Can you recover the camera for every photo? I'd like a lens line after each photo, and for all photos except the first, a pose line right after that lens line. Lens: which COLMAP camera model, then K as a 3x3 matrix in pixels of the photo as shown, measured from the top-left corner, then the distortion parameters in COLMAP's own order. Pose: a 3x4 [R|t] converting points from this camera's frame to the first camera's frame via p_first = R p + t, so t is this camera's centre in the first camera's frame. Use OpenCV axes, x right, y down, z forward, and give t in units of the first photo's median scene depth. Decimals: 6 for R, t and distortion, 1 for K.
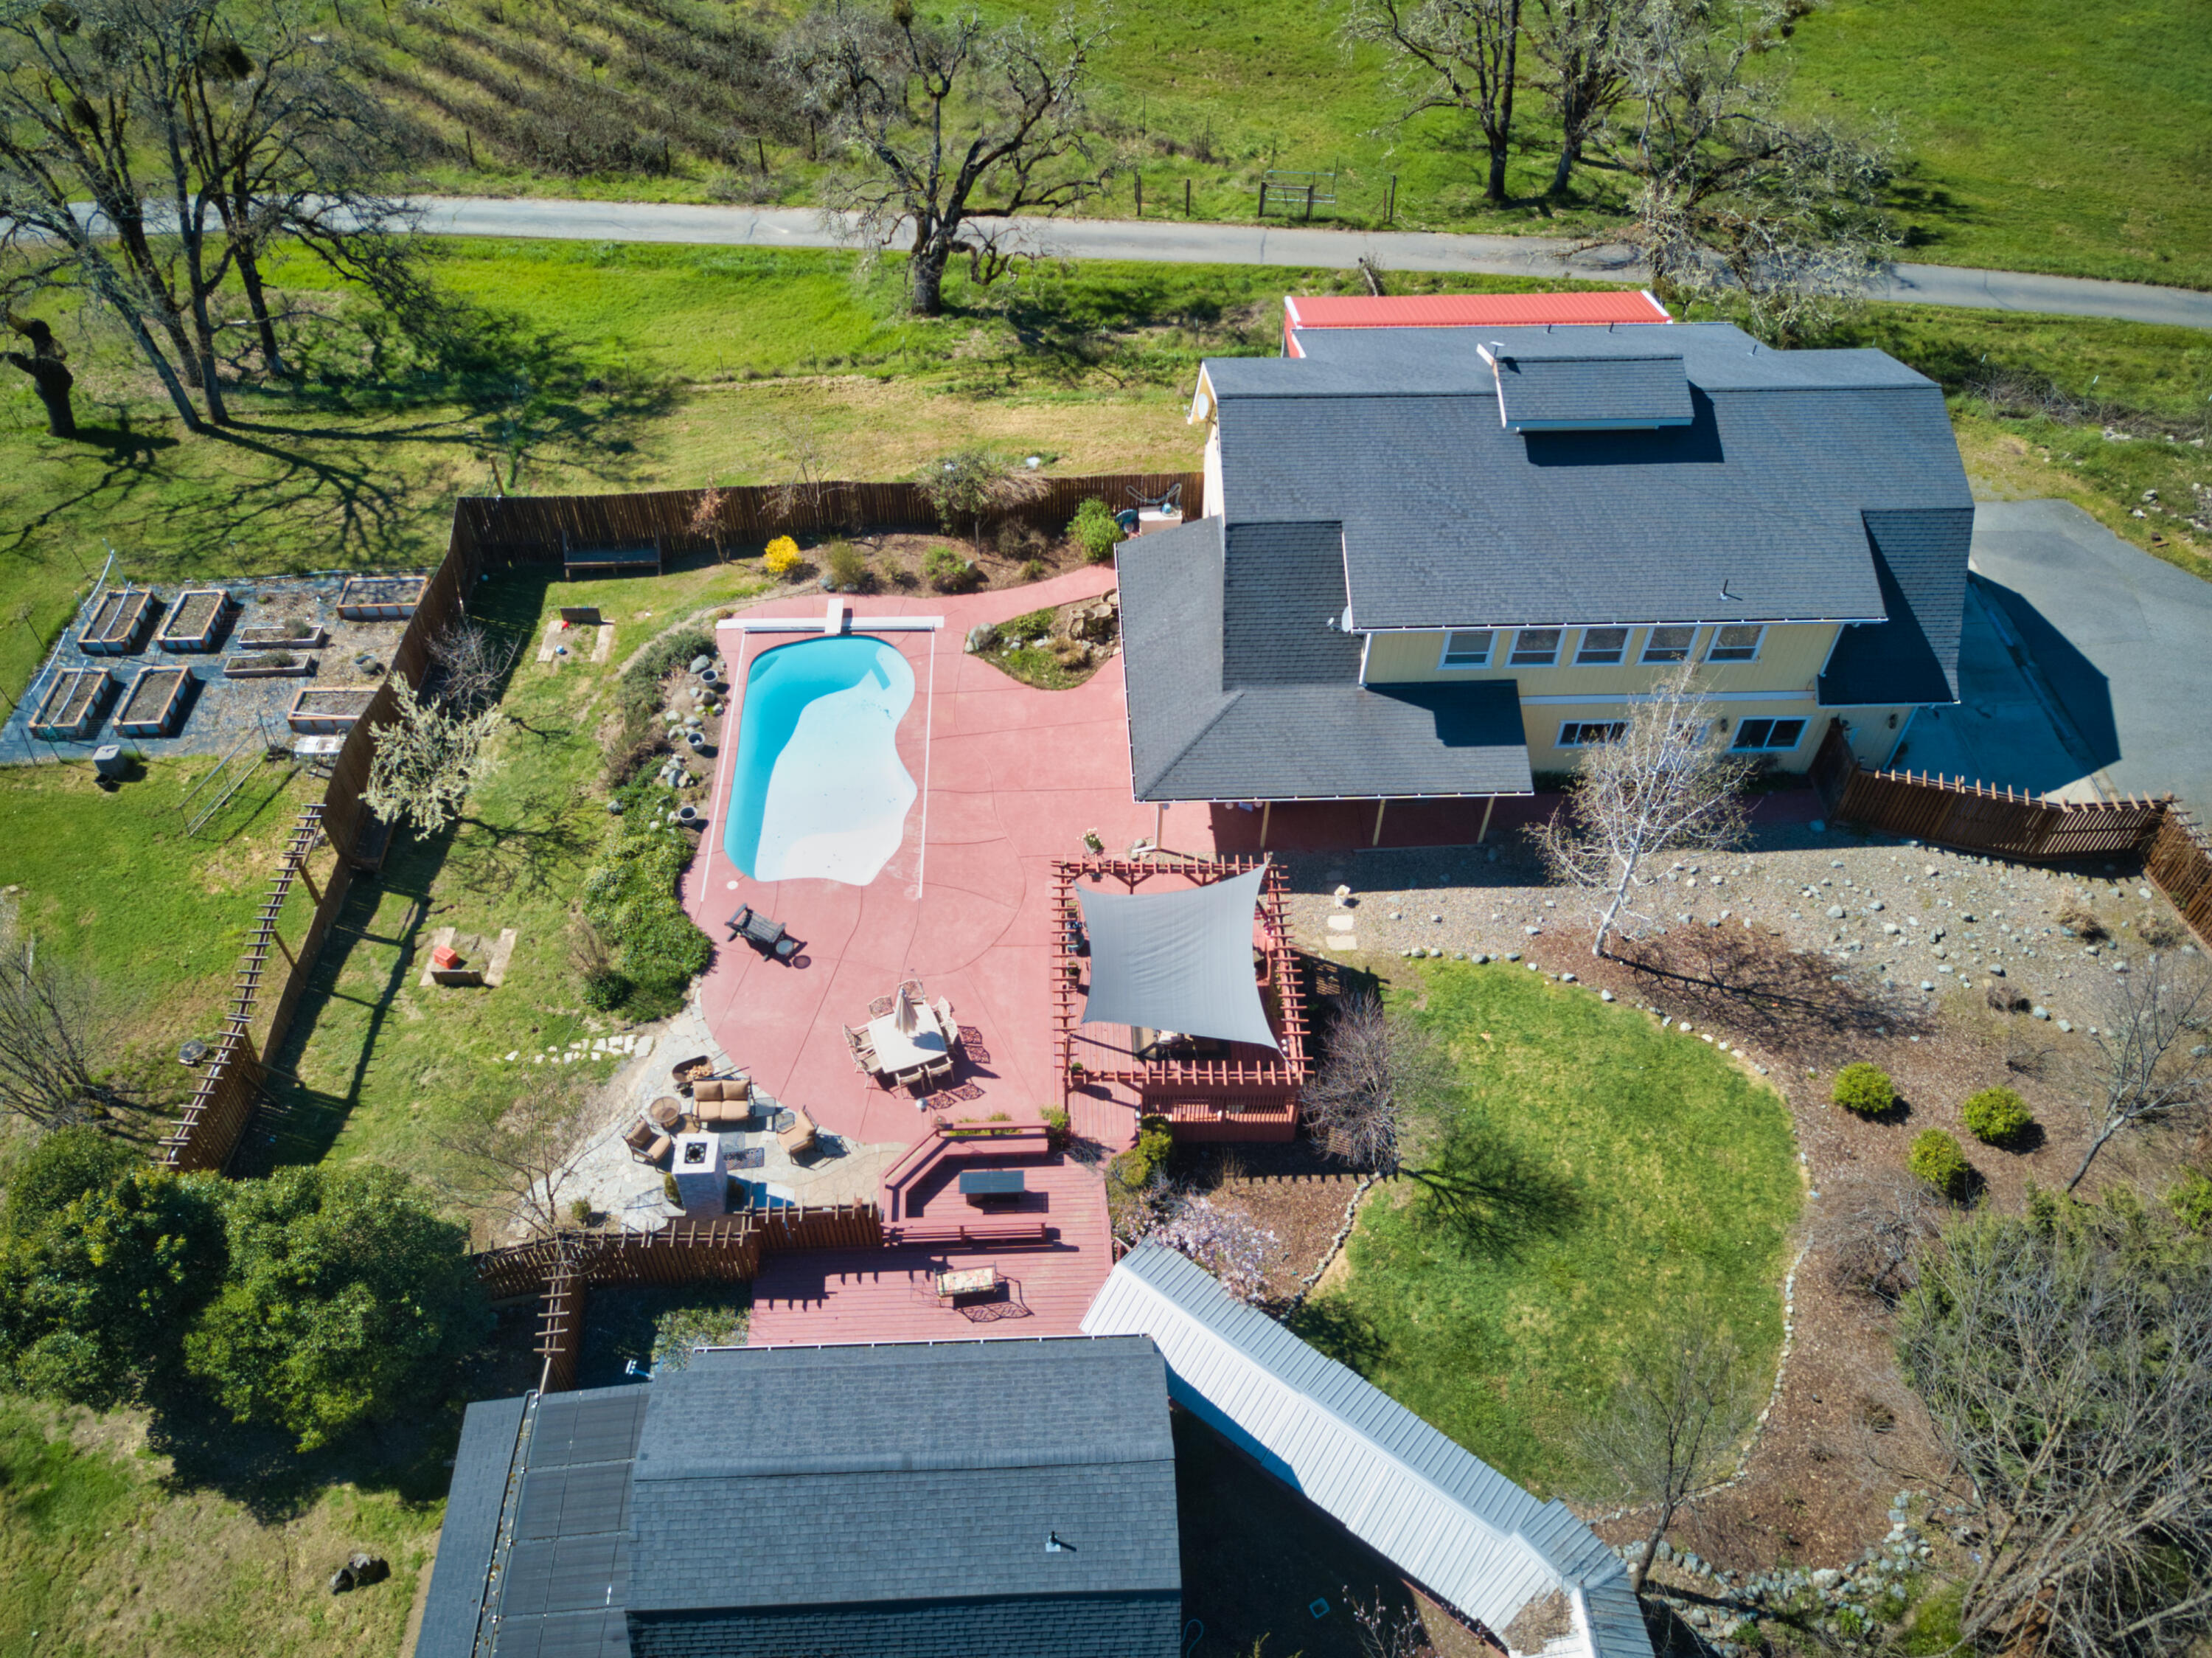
lens RADIAL K [[1702.7, 0, 1078.0], [0, 1702.7, 837.4], [0, 0, 1]] dist [0.008277, -0.001797]
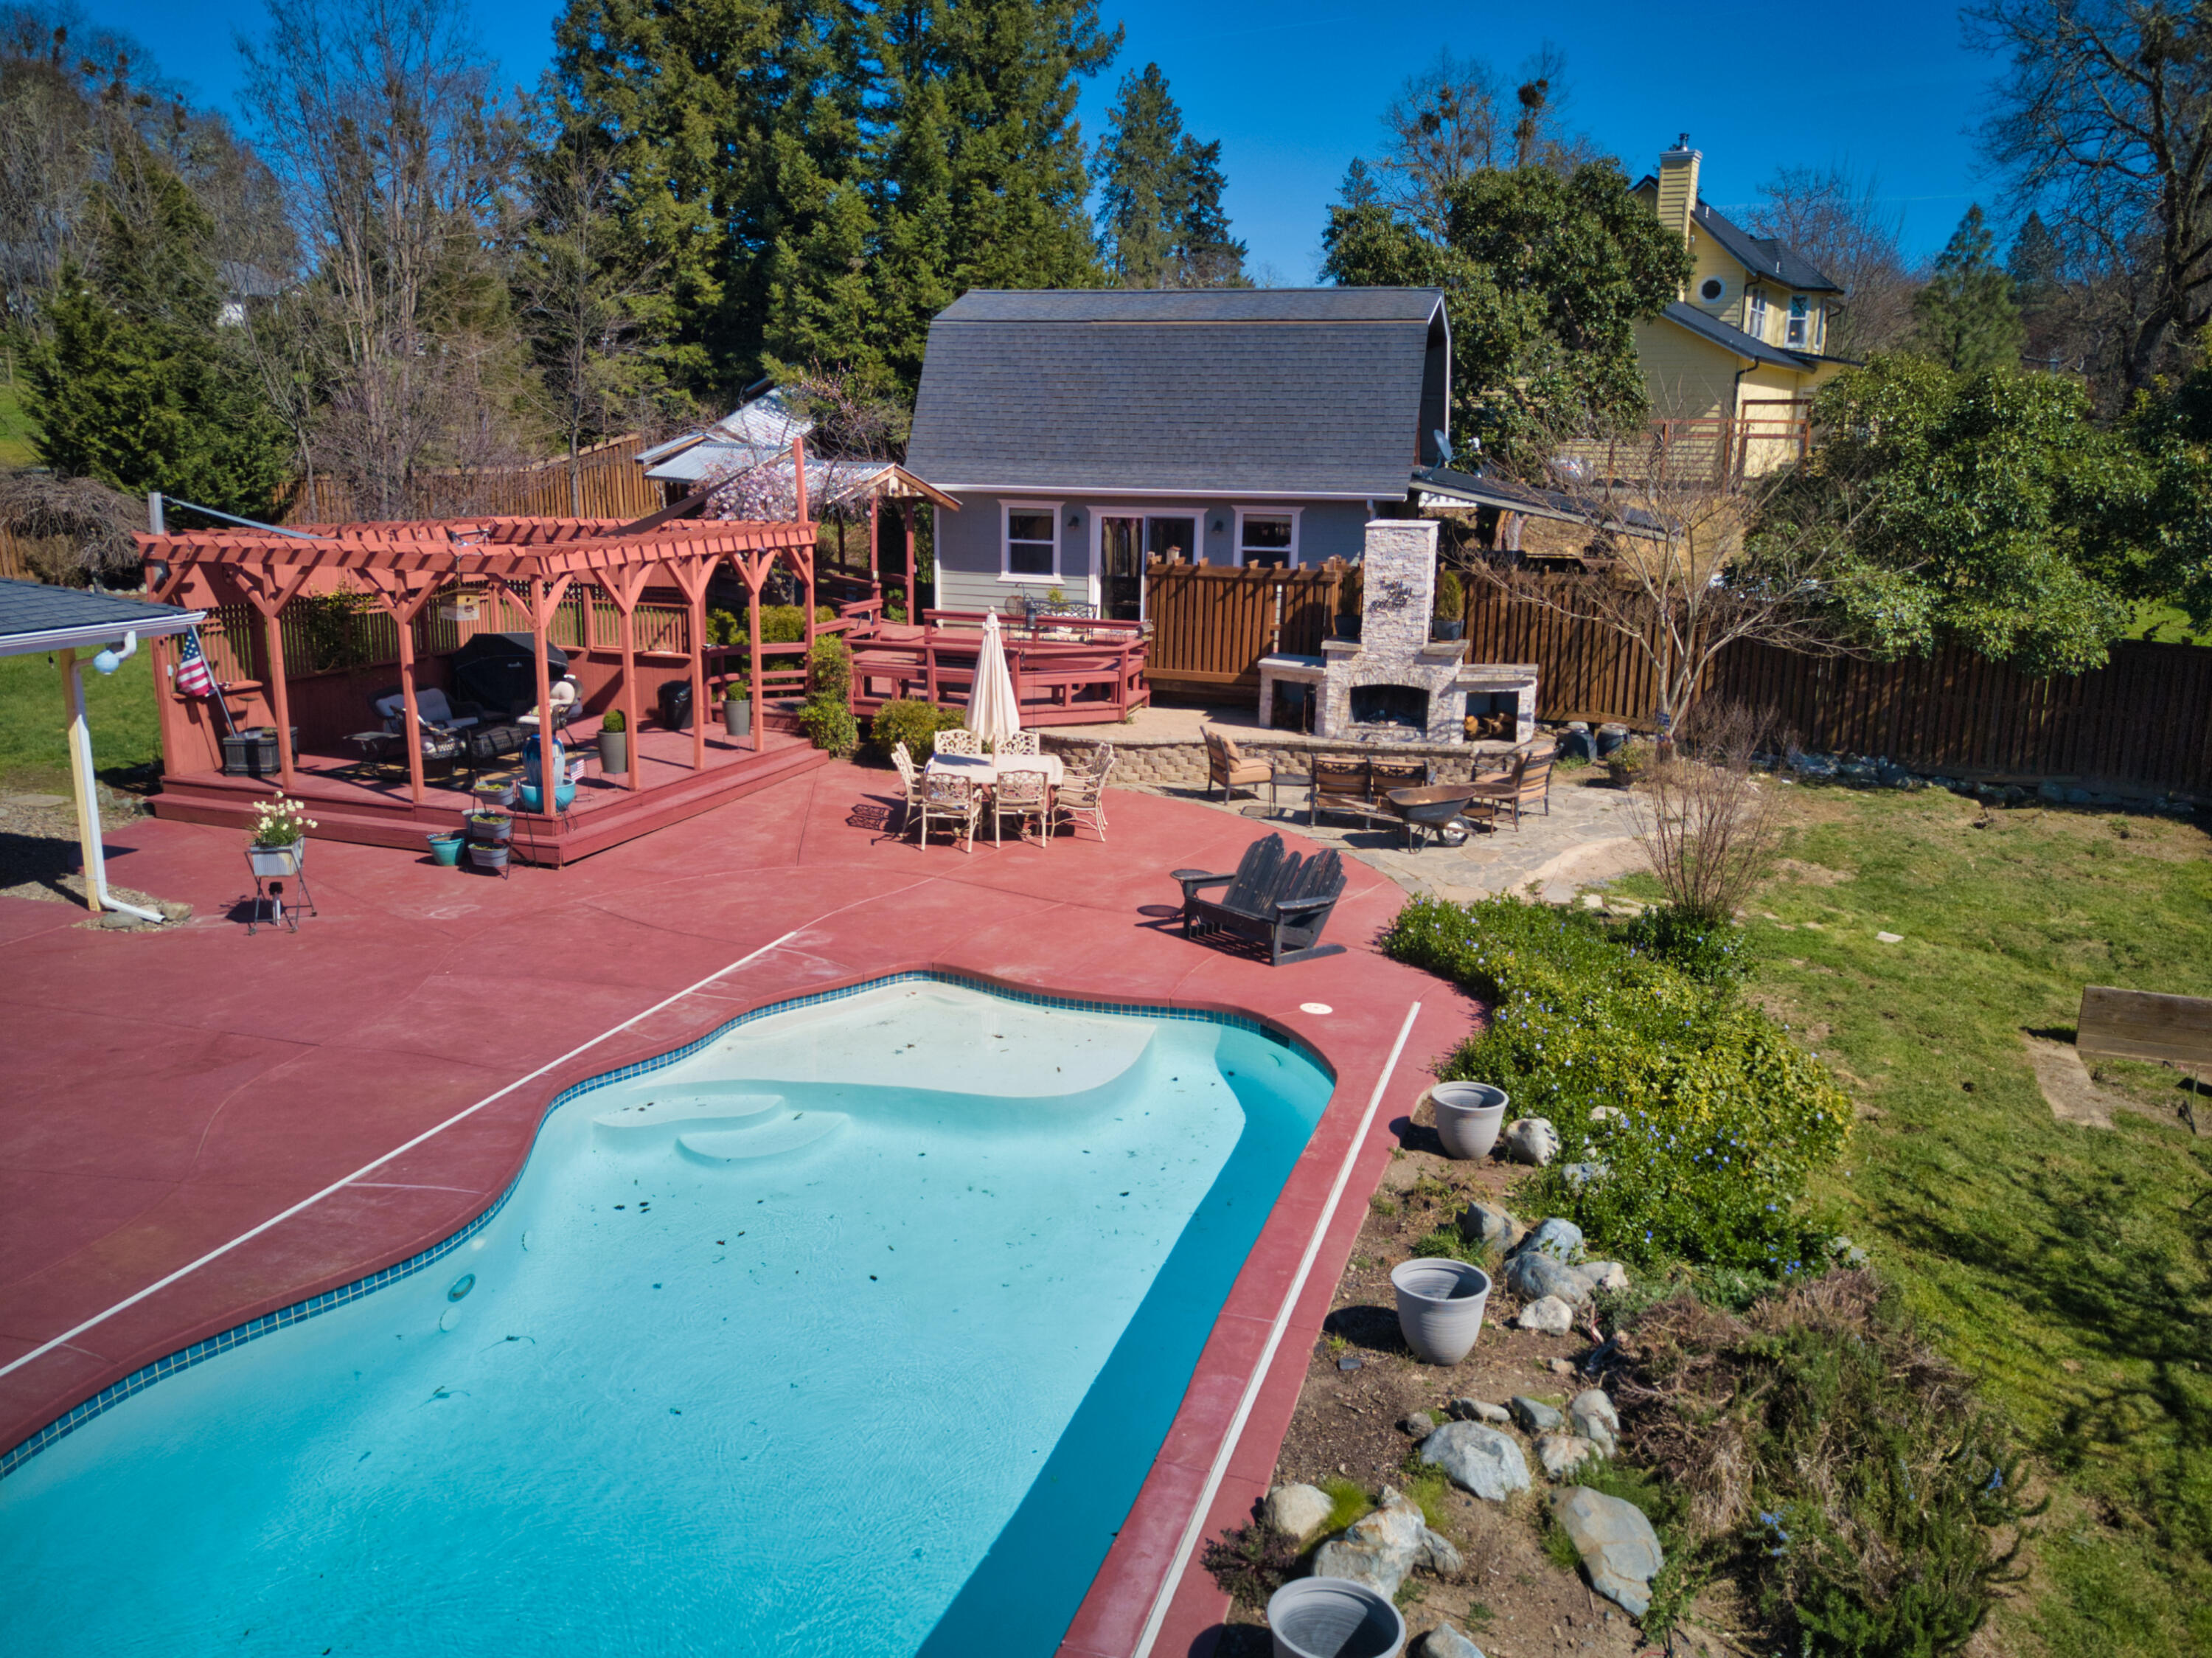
lens RADIAL K [[1702.7, 0, 1078.0], [0, 1702.7, 837.4], [0, 0, 1]] dist [0.008277, -0.001797]
pose [[-0.940969, -0.096985, 0.324302, -0.227394], [0.231963, 0.512988, 0.826460, -0.219148], [-0.246518, 0.852899, -0.460209, 0.994699]]
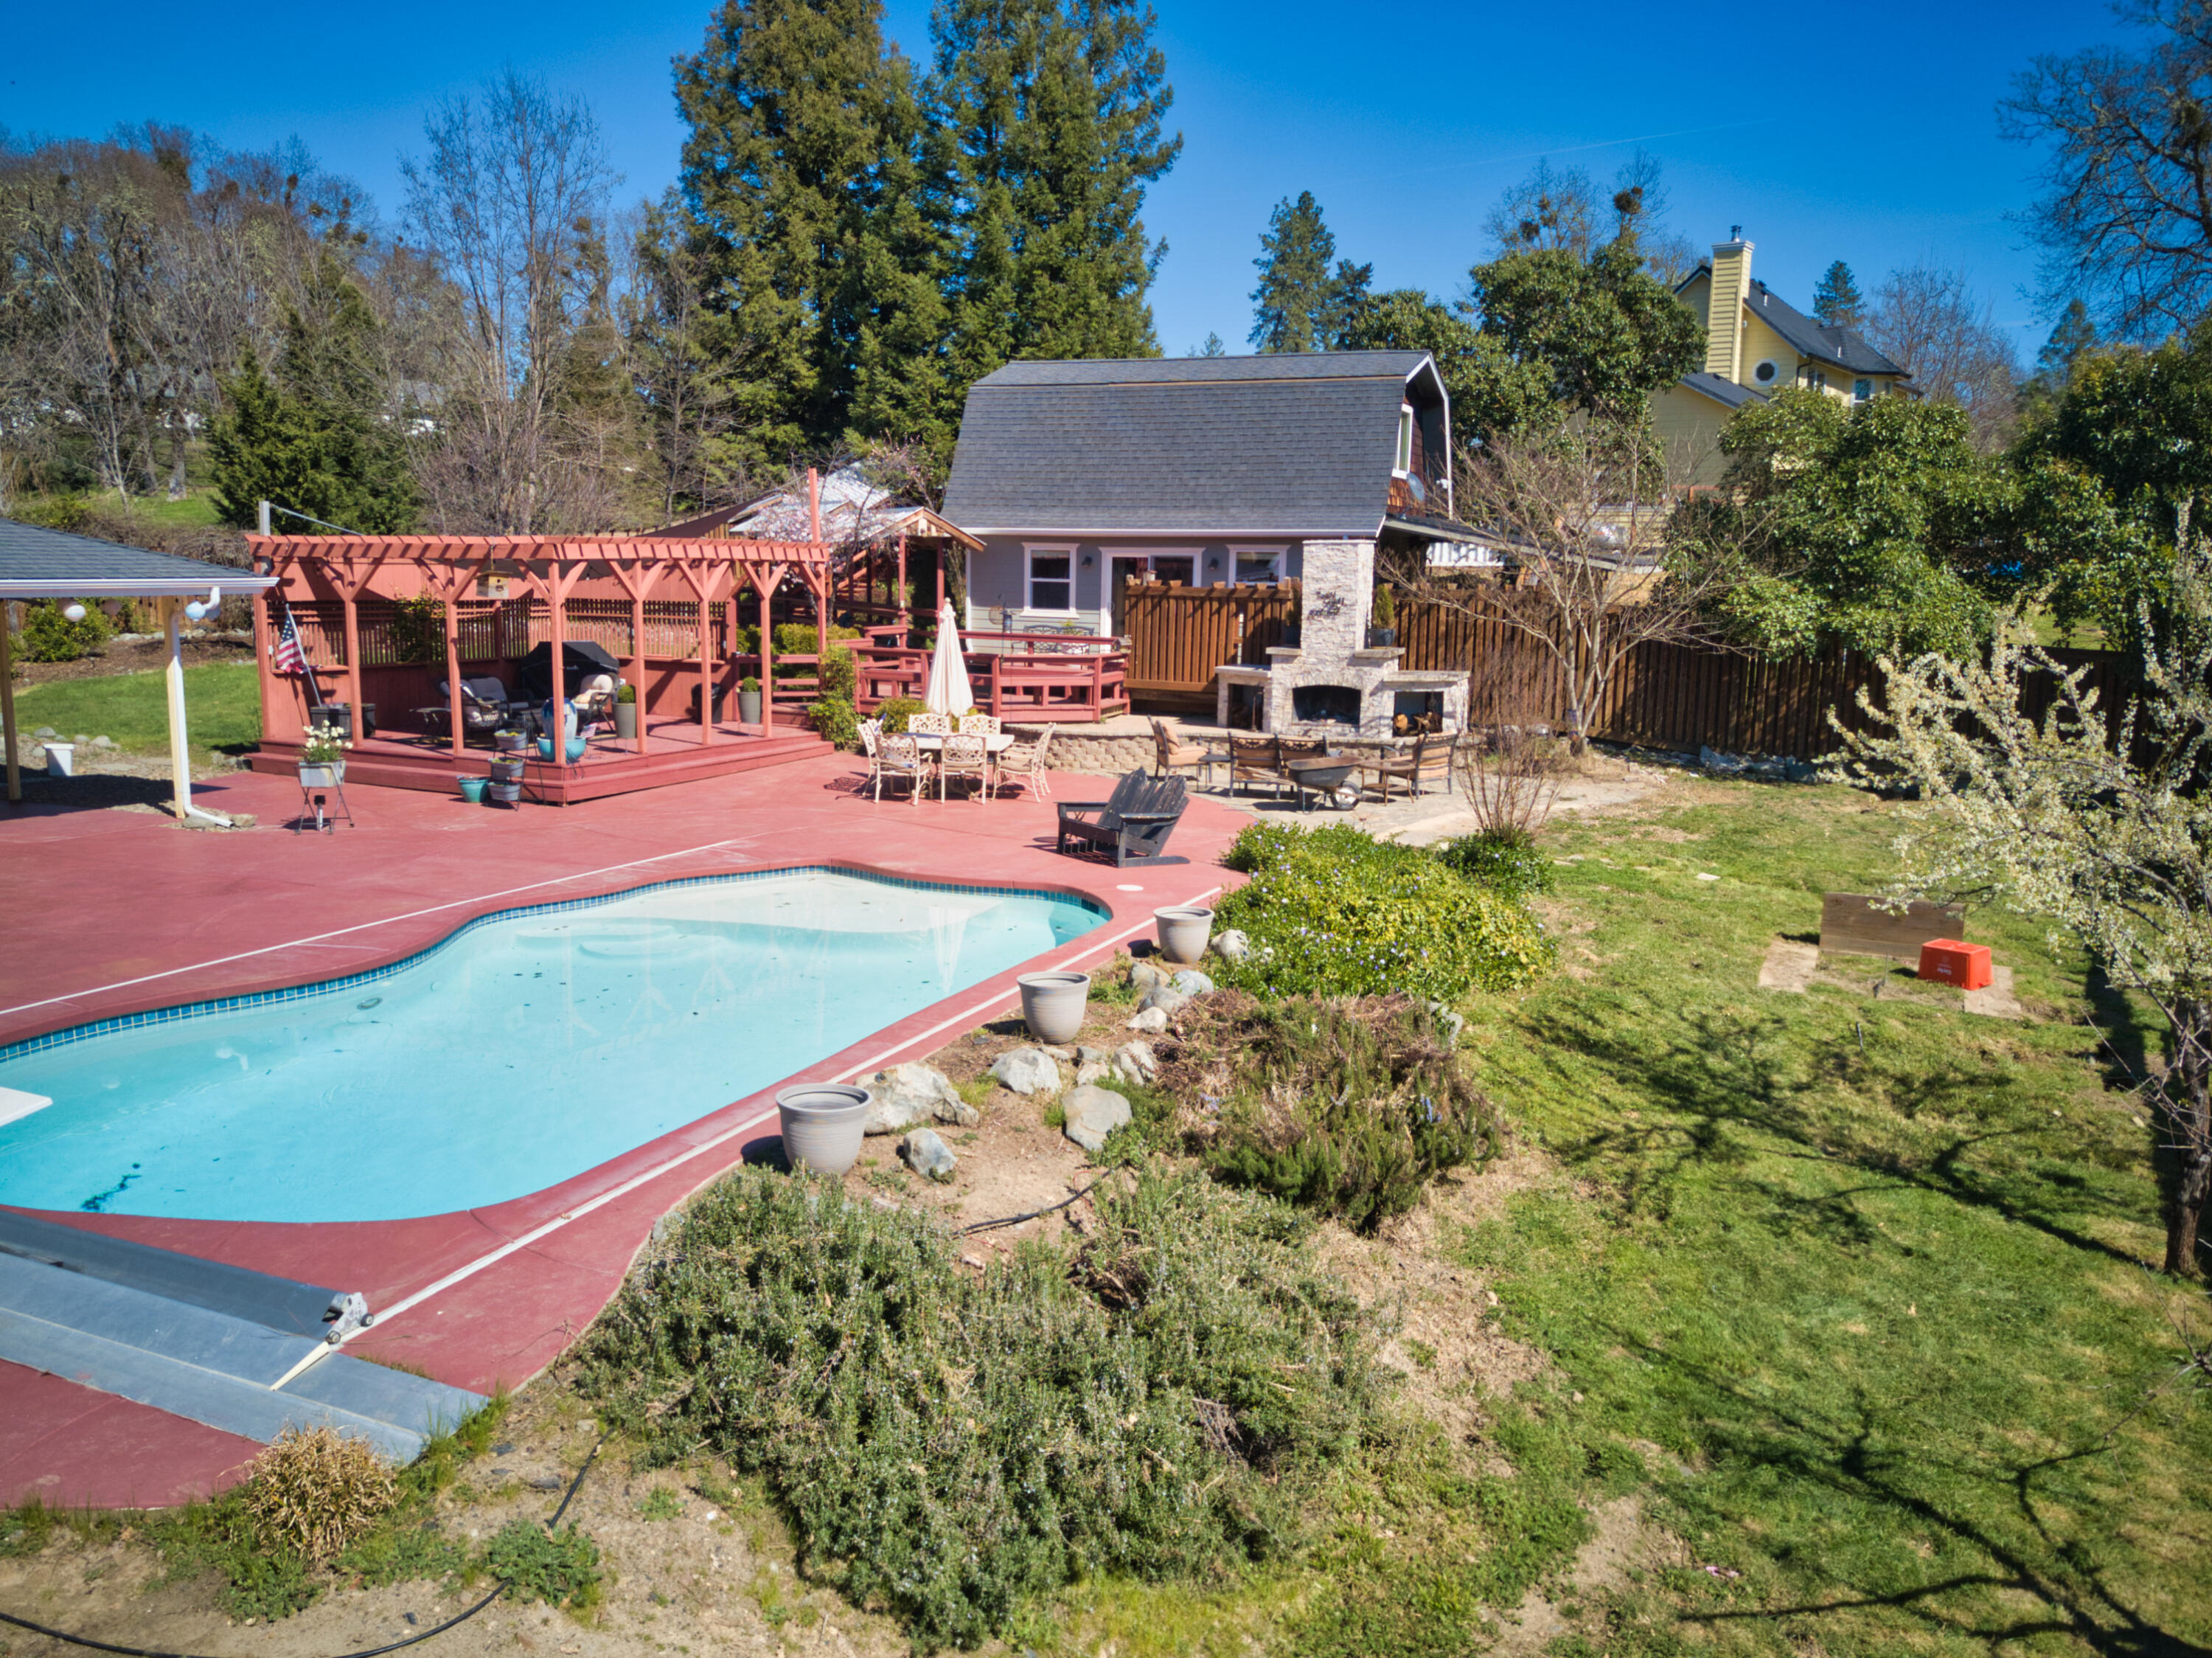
lens RADIAL K [[1702.7, 0, 1078.0], [0, 1702.7, 837.4], [0, 0, 1]] dist [0.008277, -0.001797]
pose [[-0.902432, -0.089343, 0.421467, -0.303886], [0.299521, 0.573076, 0.762805, -0.225681], [-0.309684, 0.814617, -0.490402, 1.036802]]
